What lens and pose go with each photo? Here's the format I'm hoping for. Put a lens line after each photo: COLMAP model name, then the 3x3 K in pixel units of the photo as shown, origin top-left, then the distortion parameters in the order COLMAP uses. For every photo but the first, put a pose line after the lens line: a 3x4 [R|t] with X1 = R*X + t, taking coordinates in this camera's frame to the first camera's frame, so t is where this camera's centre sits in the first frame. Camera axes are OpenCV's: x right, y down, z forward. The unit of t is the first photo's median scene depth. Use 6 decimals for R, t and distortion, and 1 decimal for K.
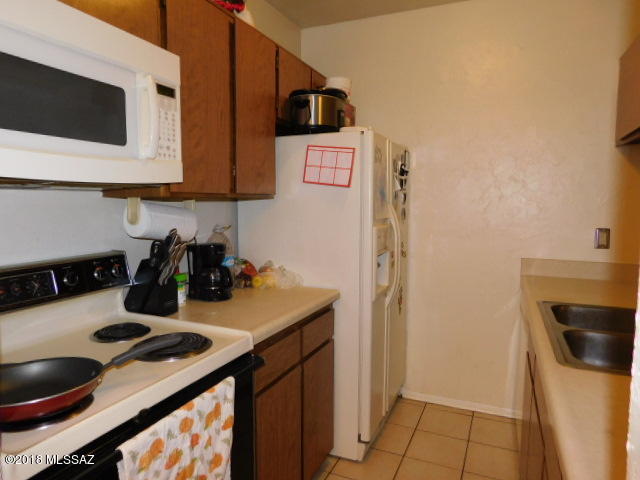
lens RADIAL K [[427.2, 0, 320.0], [0, 427.2, 240.0], [0, 0, 1]] dist [-0.026239, 0.002428]
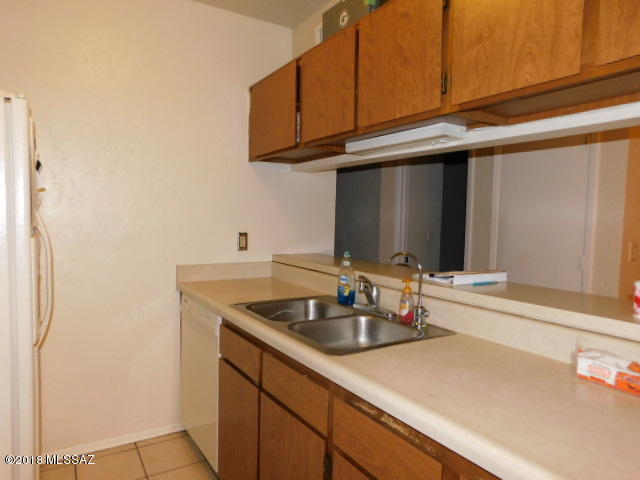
lens RADIAL K [[427.2, 0, 320.0], [0, 427.2, 240.0], [0, 0, 1]] dist [-0.026239, 0.002428]
pose [[0.556605, -0.037735, 0.829920, -0.161017], [0.057558, 0.998319, 0.006789, -0.003458], [-0.828781, 0.043990, 0.557841, 0.190159]]
